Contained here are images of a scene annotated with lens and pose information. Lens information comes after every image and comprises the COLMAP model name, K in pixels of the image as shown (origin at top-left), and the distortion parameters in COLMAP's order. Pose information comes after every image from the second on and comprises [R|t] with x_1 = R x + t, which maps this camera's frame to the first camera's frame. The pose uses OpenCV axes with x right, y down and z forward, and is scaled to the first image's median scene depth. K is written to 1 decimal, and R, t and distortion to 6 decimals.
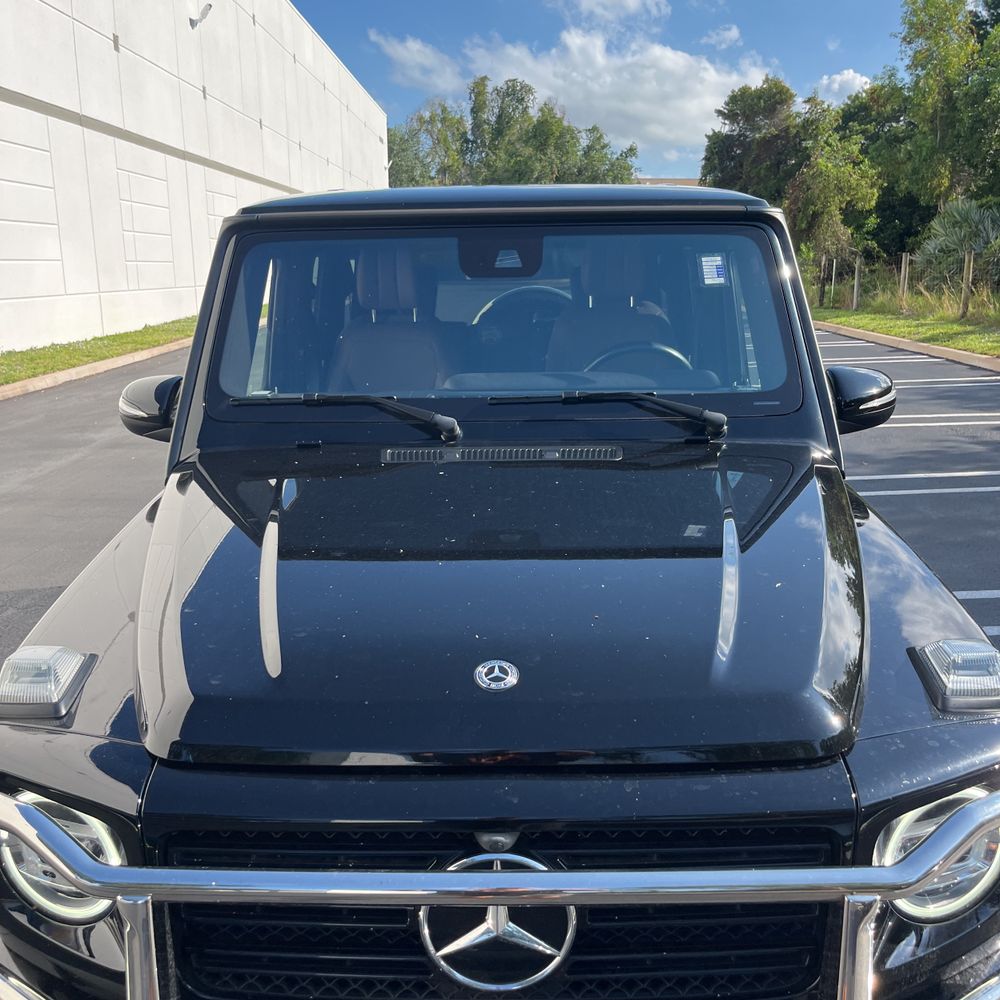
lens RADIAL K [[1012.6, 0, 491.3], [0, 1012.6, 506.3], [0, 0, 1]] dist [0.056974, -0.074829]
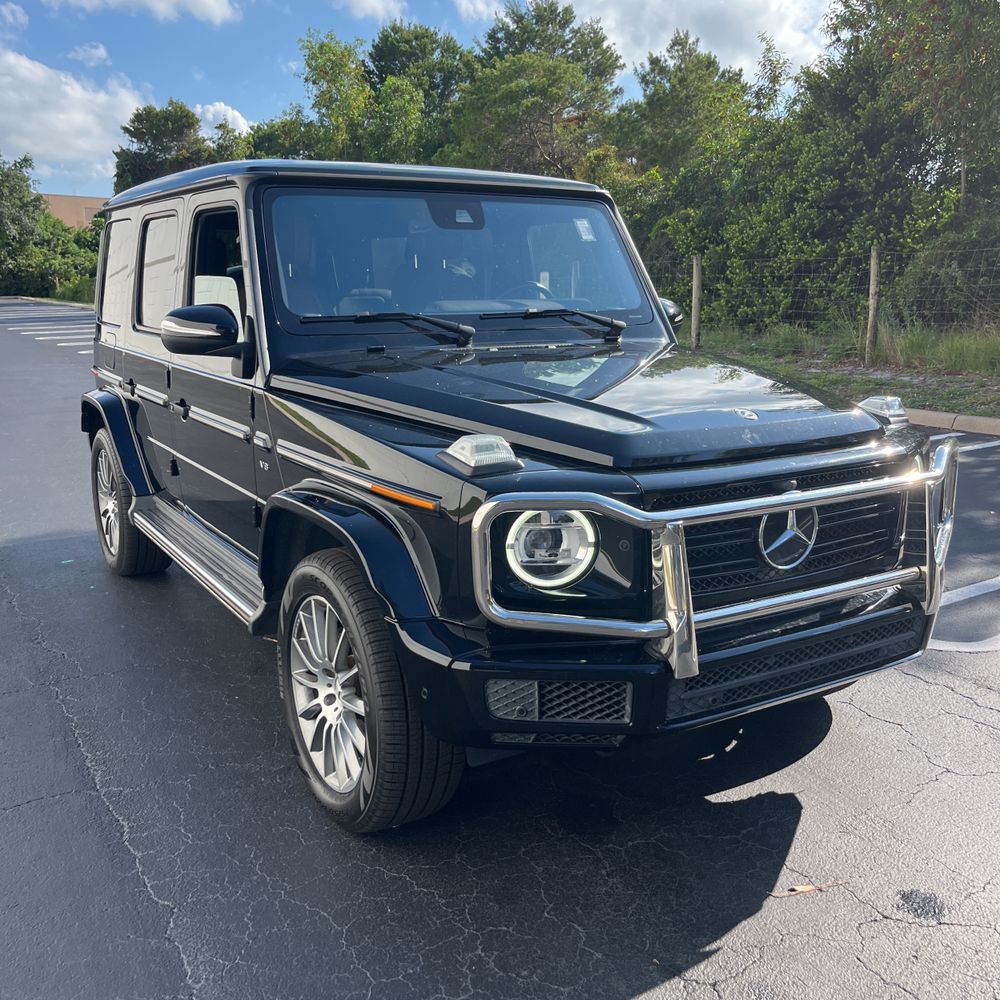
lens RADIAL K [[1012.6, 0, 491.3], [0, 1012.6, 506.3], [0, 0, 1]] dist [0.056974, -0.074829]
pose [[0.842511, -0.105280, 0.528291, -0.225807], [0.117228, 0.993045, 0.010943, 0.042294], [-0.525769, 0.052711, 0.848993, -0.051610]]
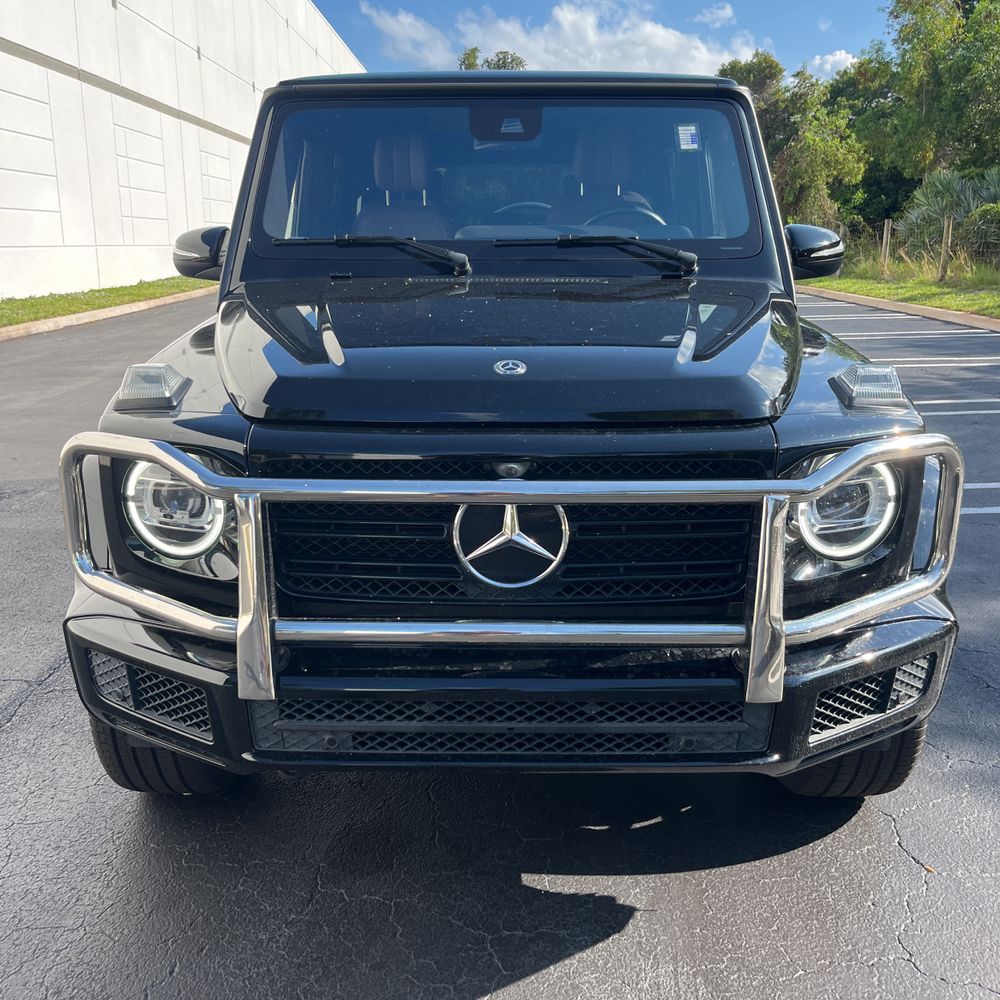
lens RADIAL K [[1014.8, 0, 492.3], [0, 1014.8, 492.9], [0, 0, 1]] dist [0.052095, -0.059882]
pose [[0.999847, 0.010097, 0.014267, -0.005824], [-0.010216, 0.999914, 0.008266, 0.052456], [-0.014182, -0.008410, 0.999864, -0.052709]]
